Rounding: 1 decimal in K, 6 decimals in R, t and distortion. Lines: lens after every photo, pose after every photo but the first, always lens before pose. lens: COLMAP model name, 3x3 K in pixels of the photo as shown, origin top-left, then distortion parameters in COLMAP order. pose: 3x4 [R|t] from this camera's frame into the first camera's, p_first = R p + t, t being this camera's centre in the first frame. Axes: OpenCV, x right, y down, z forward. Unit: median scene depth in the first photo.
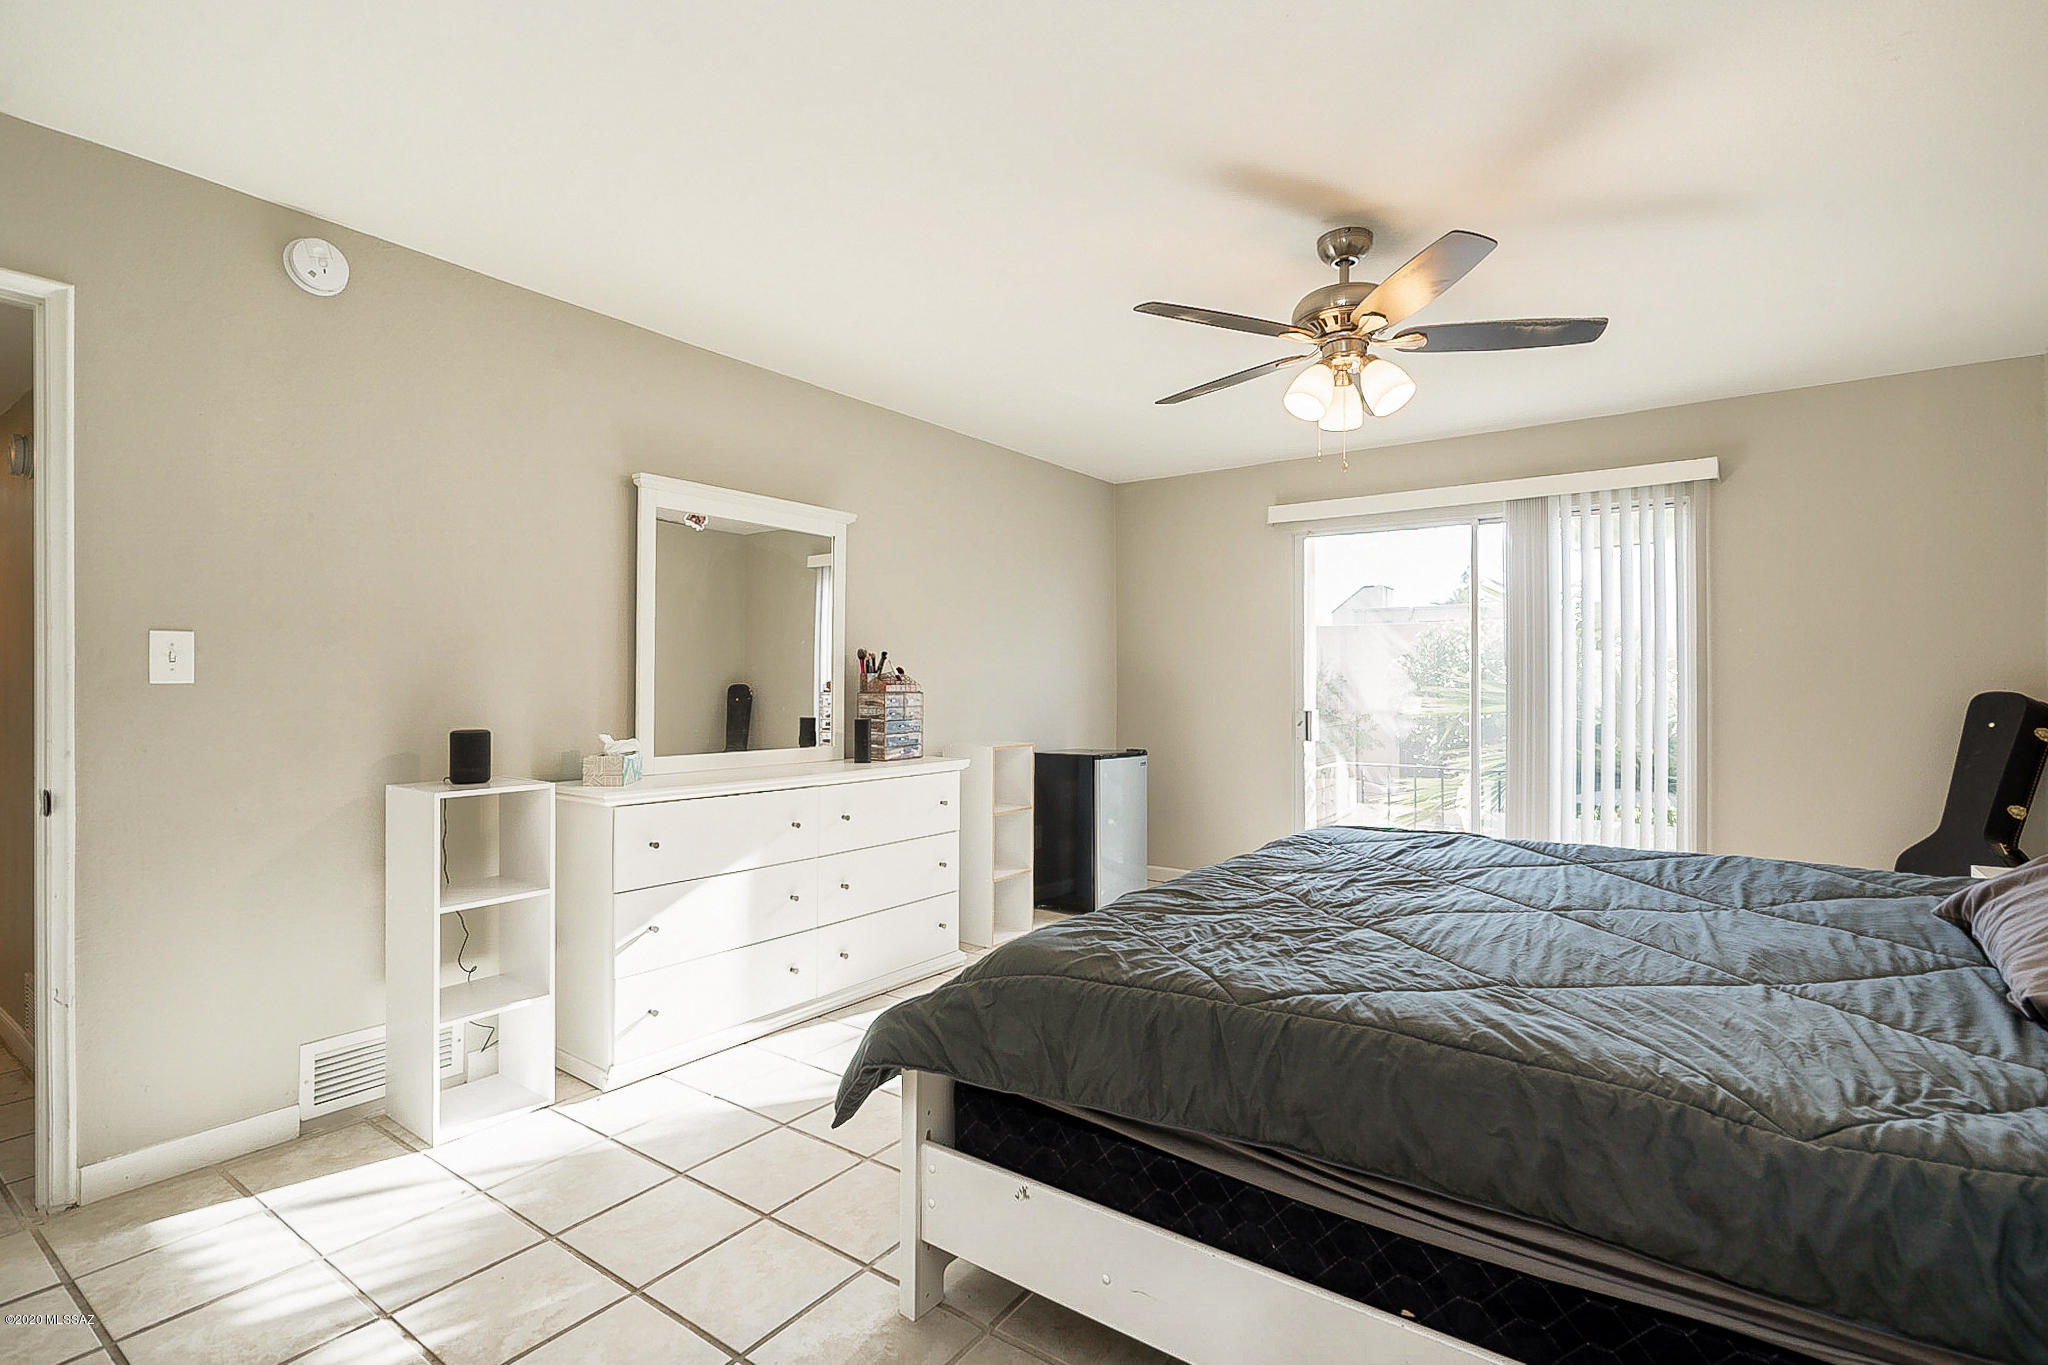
lens RADIAL K [[953.9, 0, 1031.2], [0, 953.9, 684.3], [0, 0, 1]] dist [-0.001778, -0.000289]
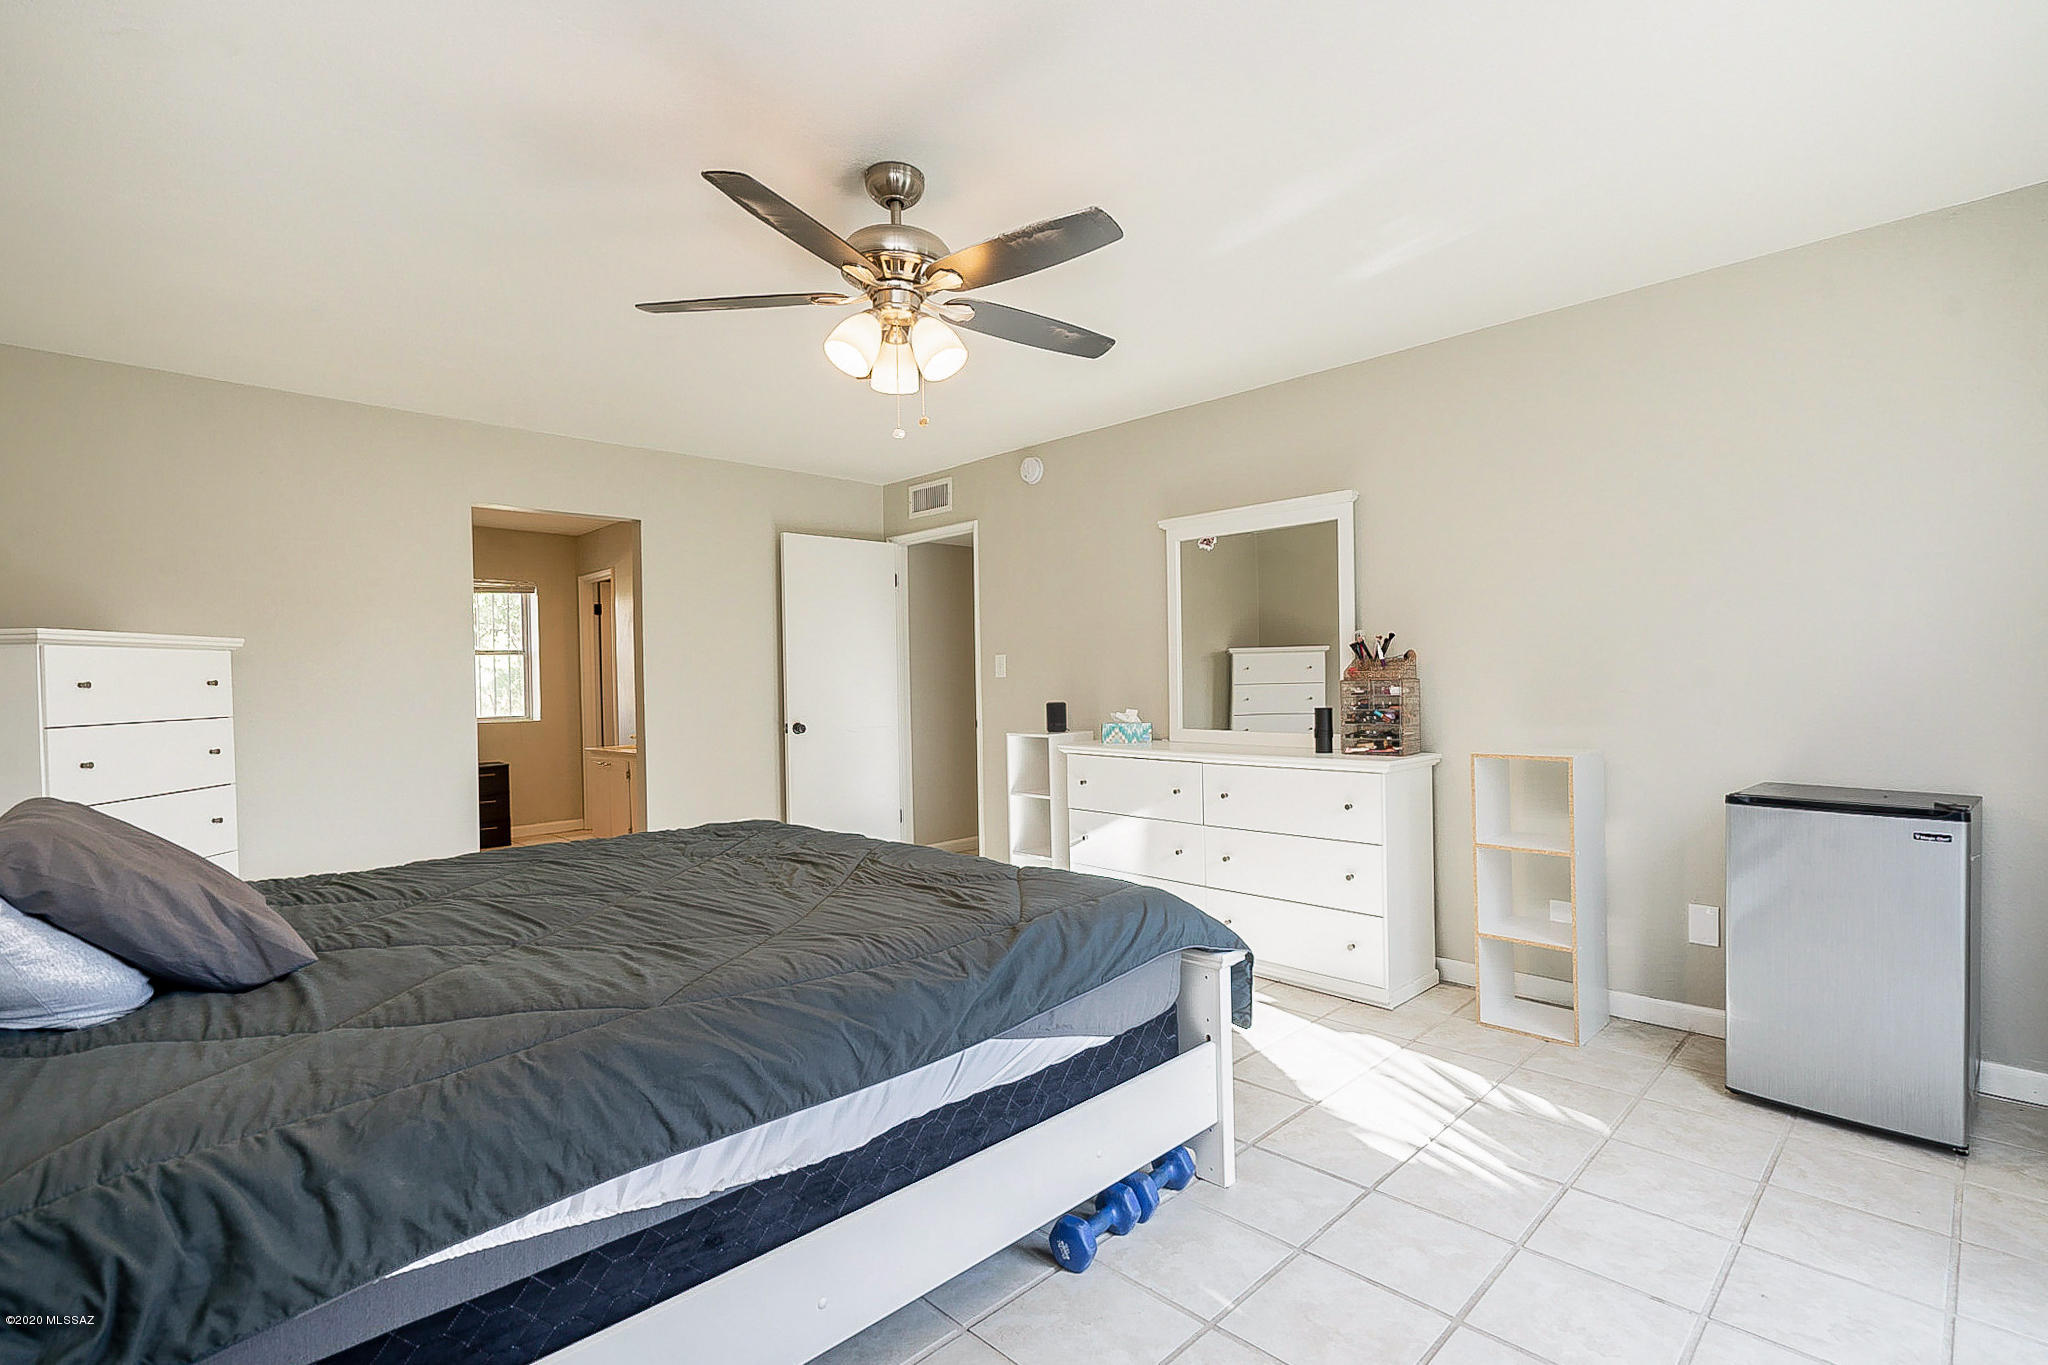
lens RADIAL K [[953.9, 0, 1018.5], [0, 953.9, 685.6], [0, 0, 1]] dist [-0.001778, -0.000289]
pose [[-0.161689, 0.010986, -0.986781, 1.467438], [0.020352, 0.999762, 0.007795, 0.001402], [0.986632, -0.018822, -0.161874, 1.512654]]
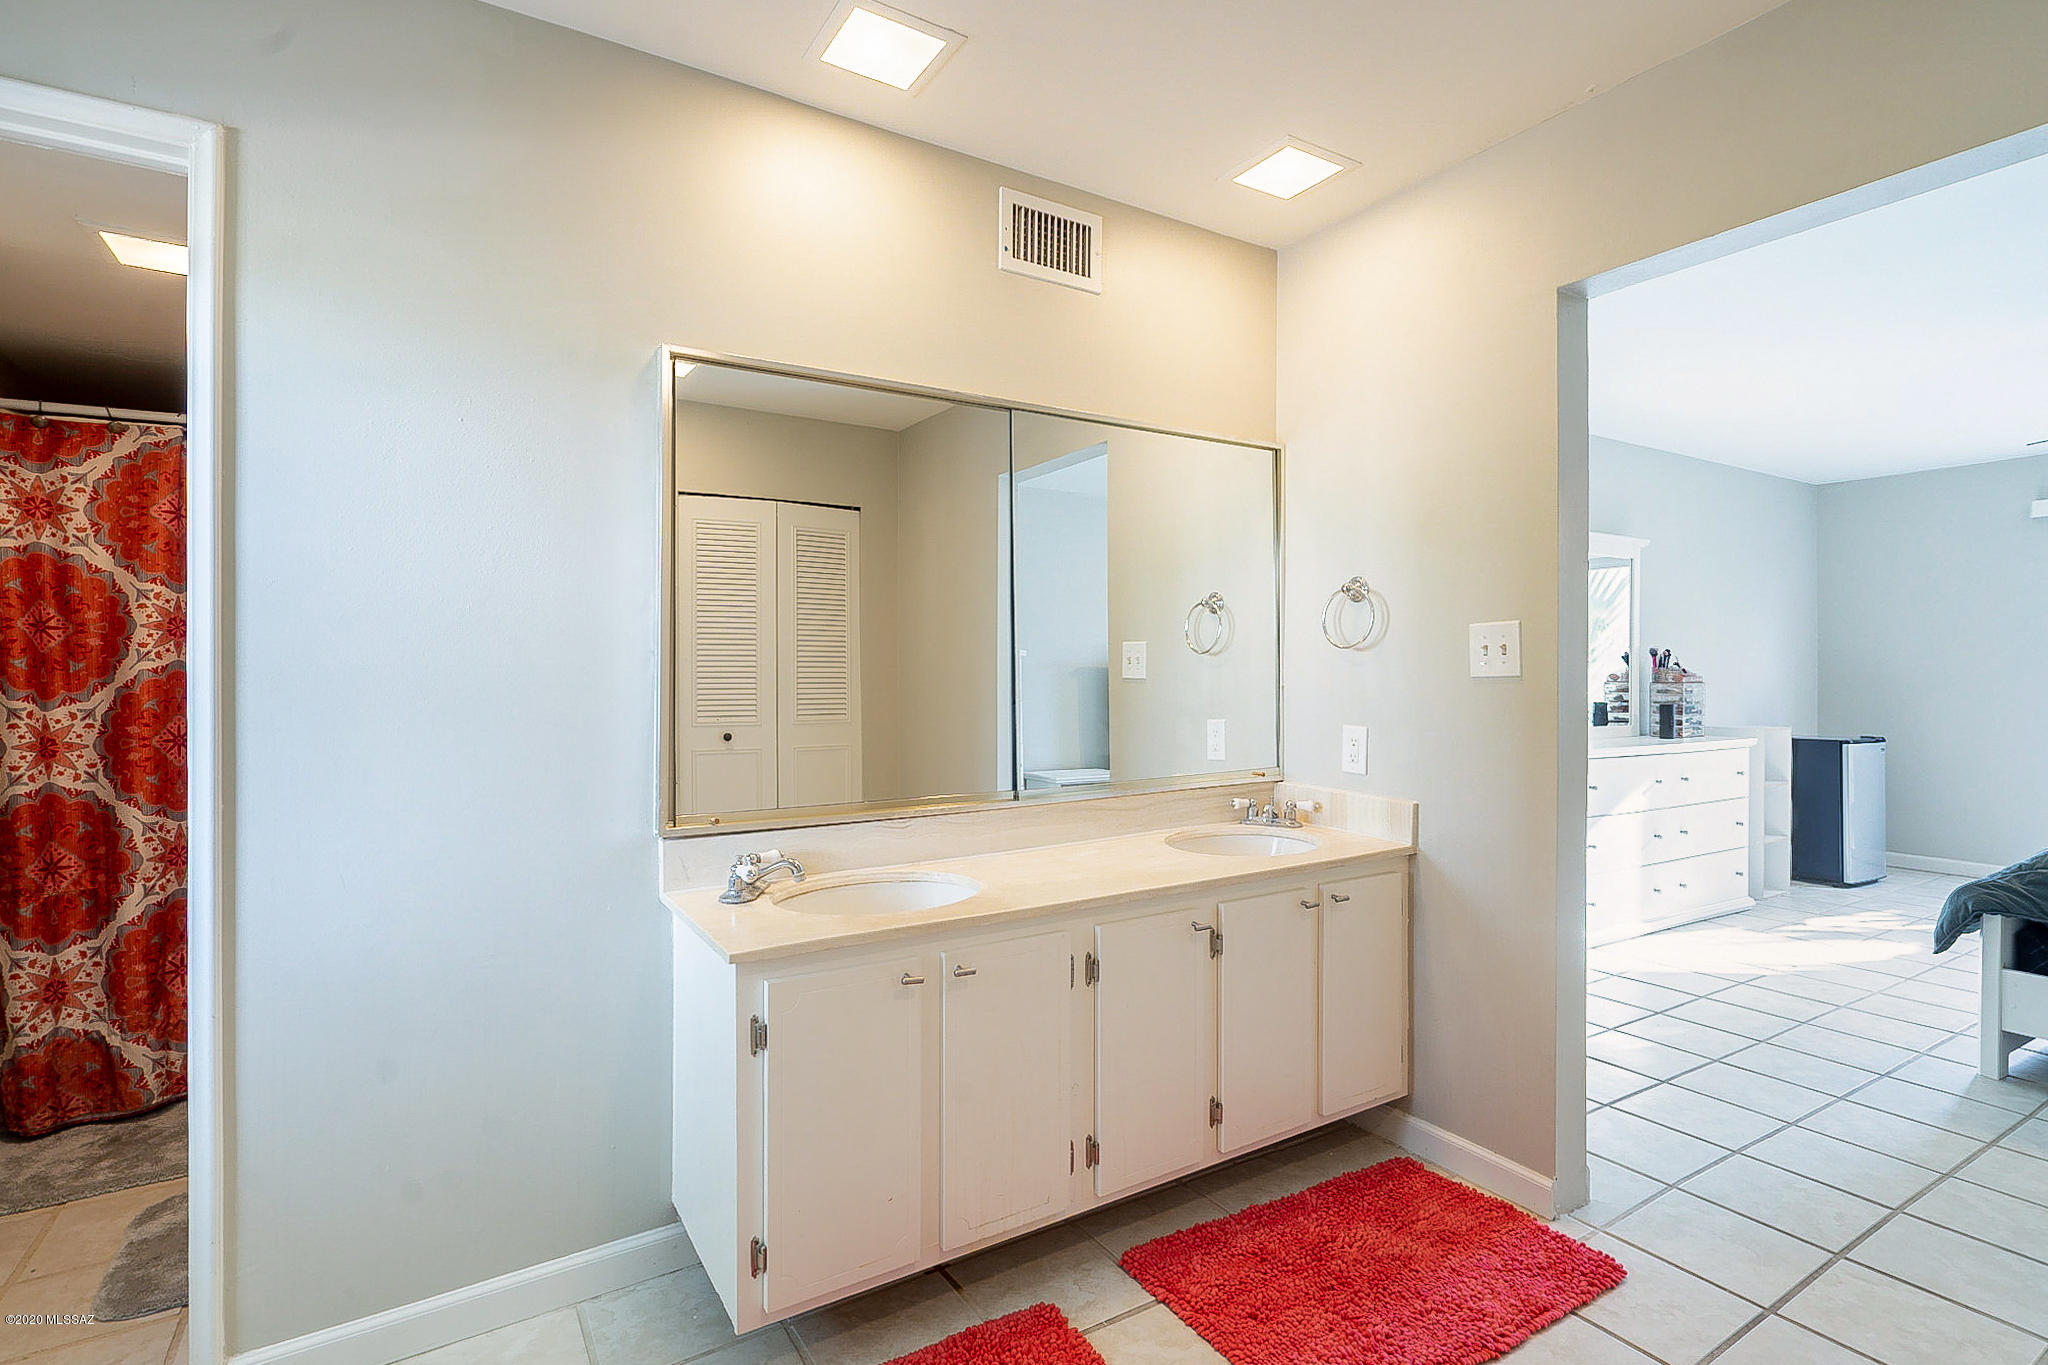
lens RADIAL K [[992.7, 0, 1068.3], [0, 992.7, 661.9], [0, 0, 1]] dist [0.000401, -0.000777]
pose [[0.926231, -0.000413, -0.376956, -0.387081], [-0.000908, 0.999994, -0.003327, -0.013535], [0.376955, 0.003424, 0.926225, -0.473030]]
